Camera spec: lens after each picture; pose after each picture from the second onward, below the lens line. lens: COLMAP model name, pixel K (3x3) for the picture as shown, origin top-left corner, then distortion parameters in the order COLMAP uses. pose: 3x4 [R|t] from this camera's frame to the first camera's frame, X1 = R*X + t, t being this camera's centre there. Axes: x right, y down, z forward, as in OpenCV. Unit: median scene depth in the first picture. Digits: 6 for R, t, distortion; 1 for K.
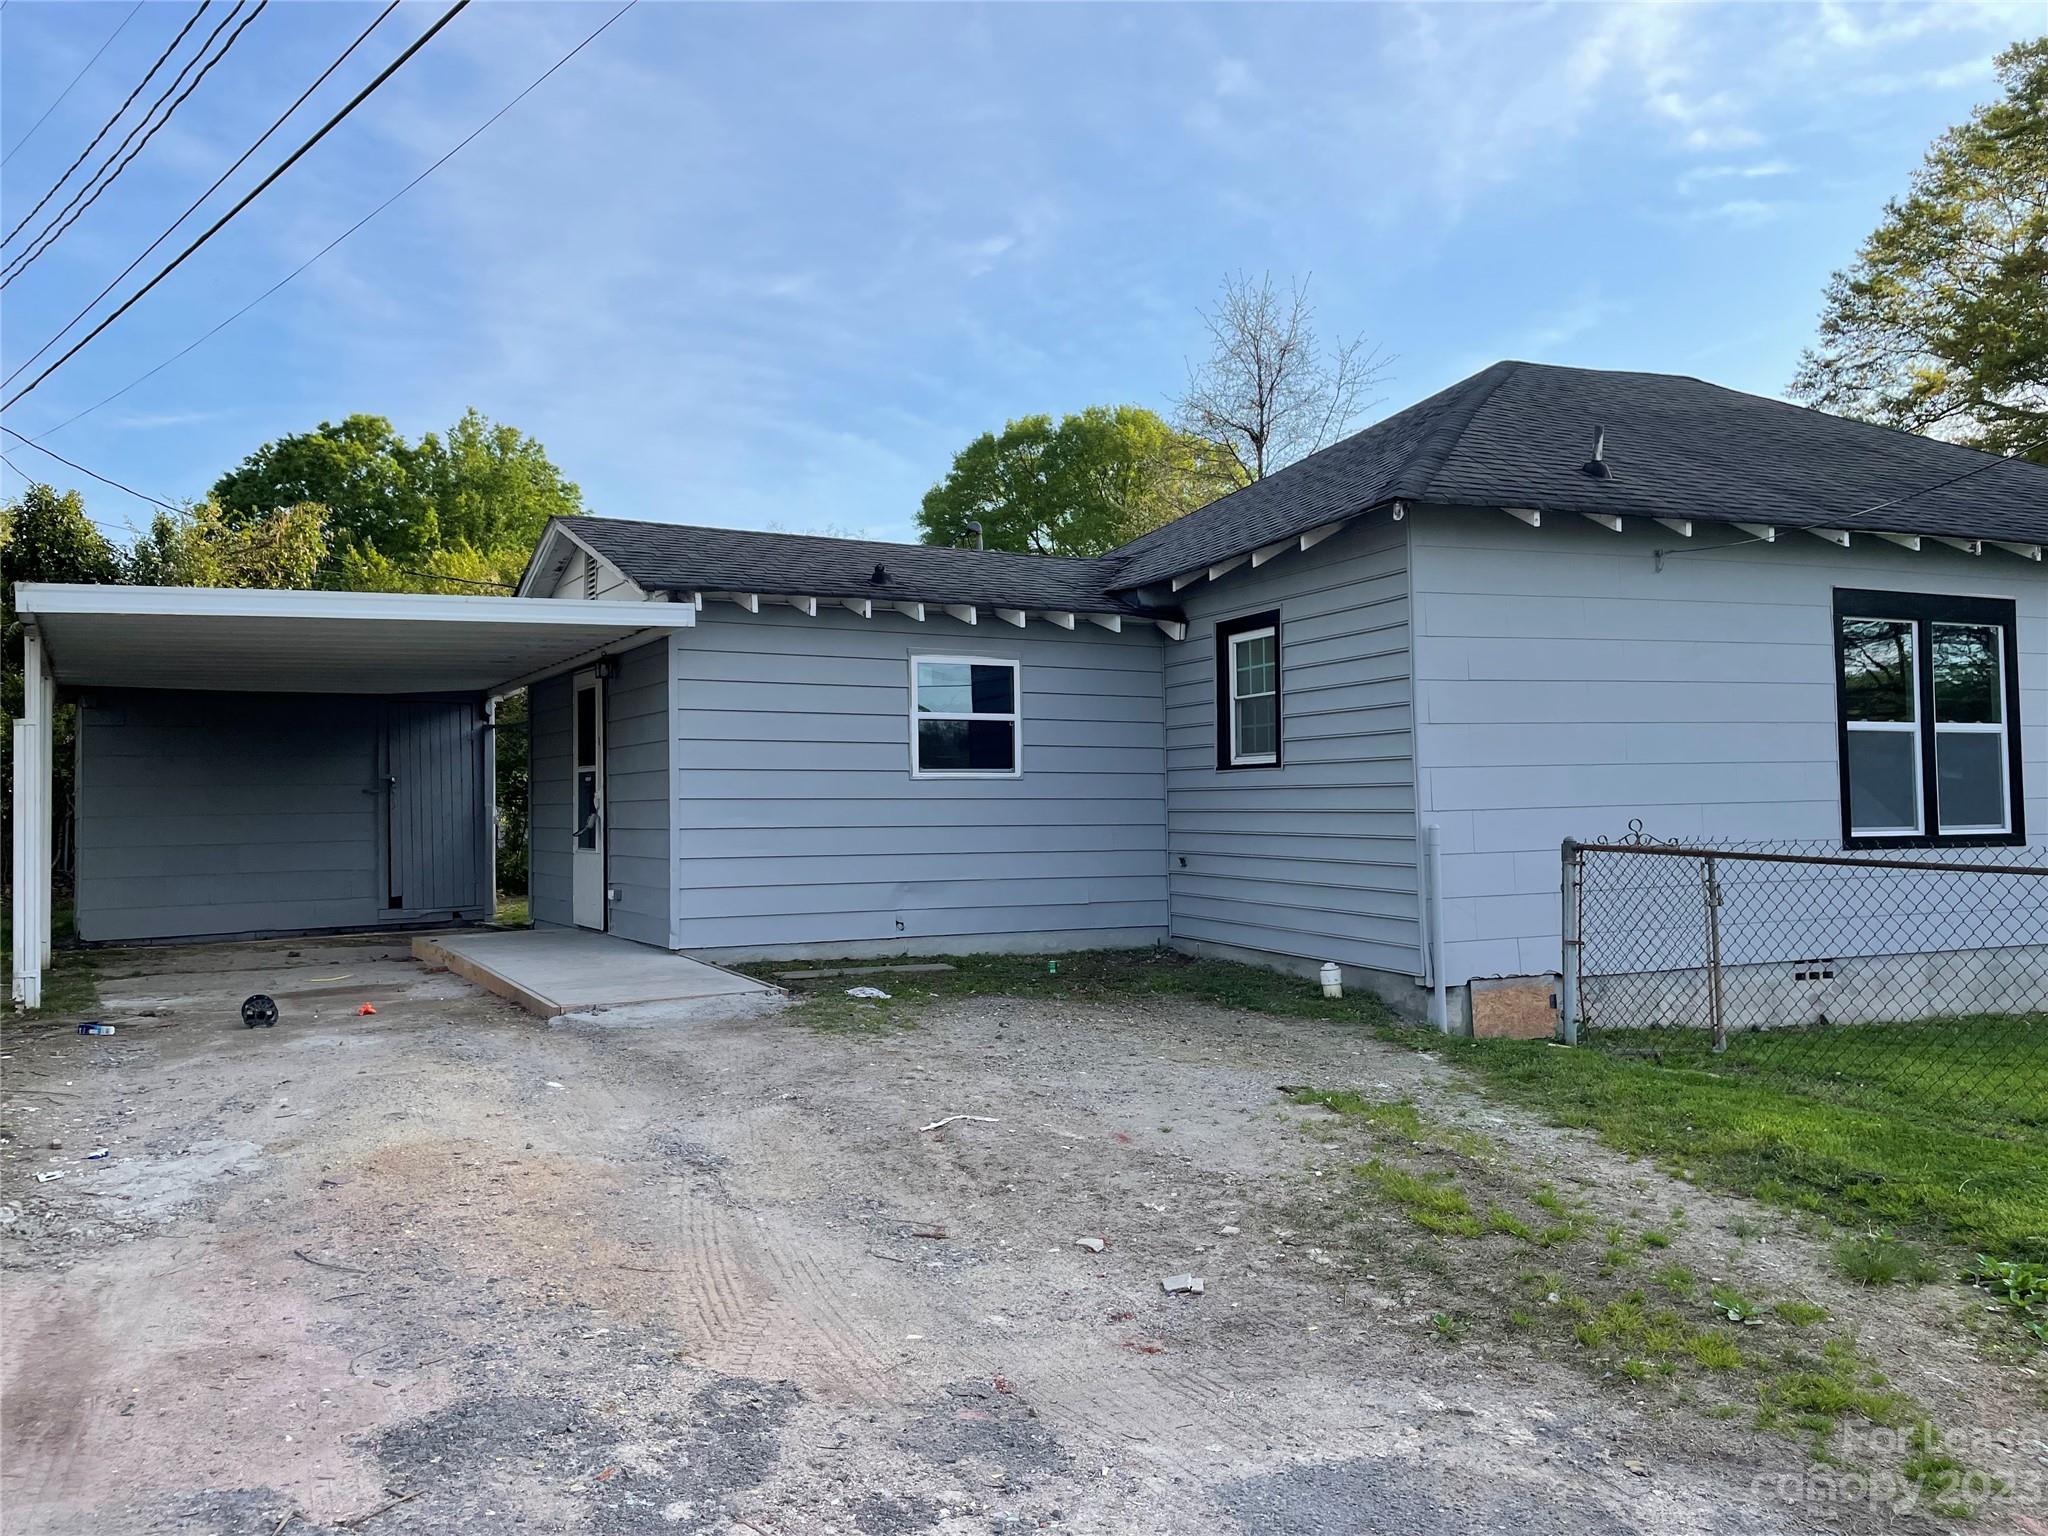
lens RADIAL K [[1575.8, 0, 1021.4], [0, 1575.8, 757.6], [0, 0, 1]] dist [0.068635, -0.085942]
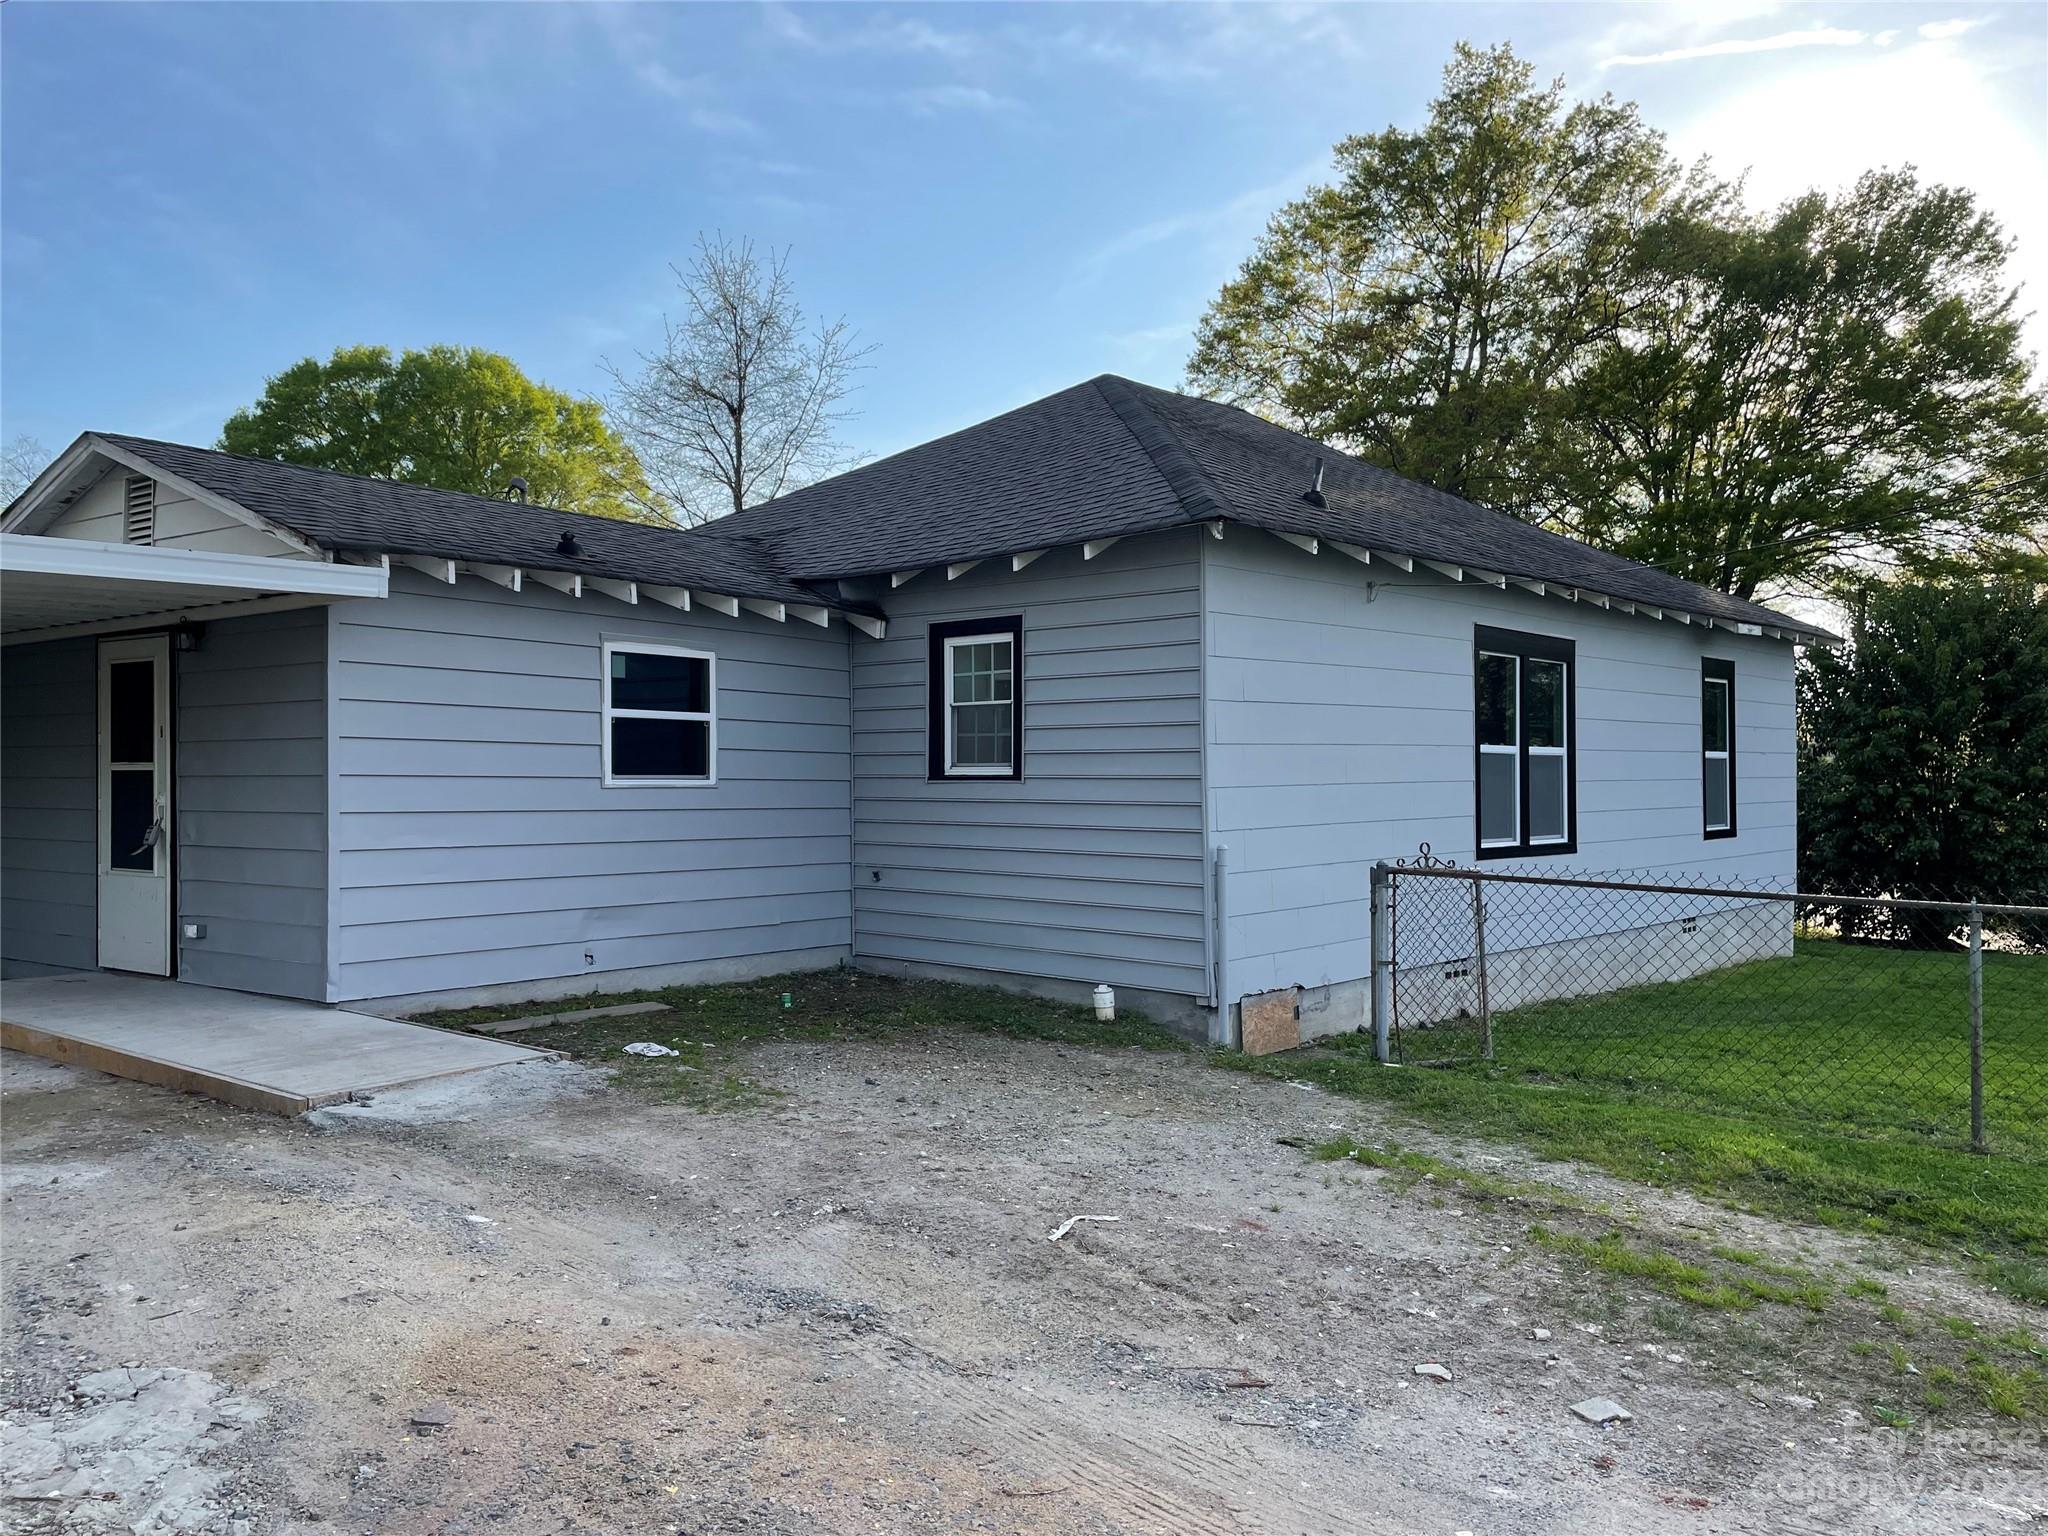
lens RADIAL K [[1575.8, 0, 1017.5], [0, 1575.8, 775.0], [0, 0, 1]] dist [0.068635, -0.085942]
pose [[0.905619, 0.012292, 0.423914, -0.239497], [-0.024013, 0.999462, 0.022319, -0.018145], [-0.423412, -0.030392, 0.905427, 0.130580]]
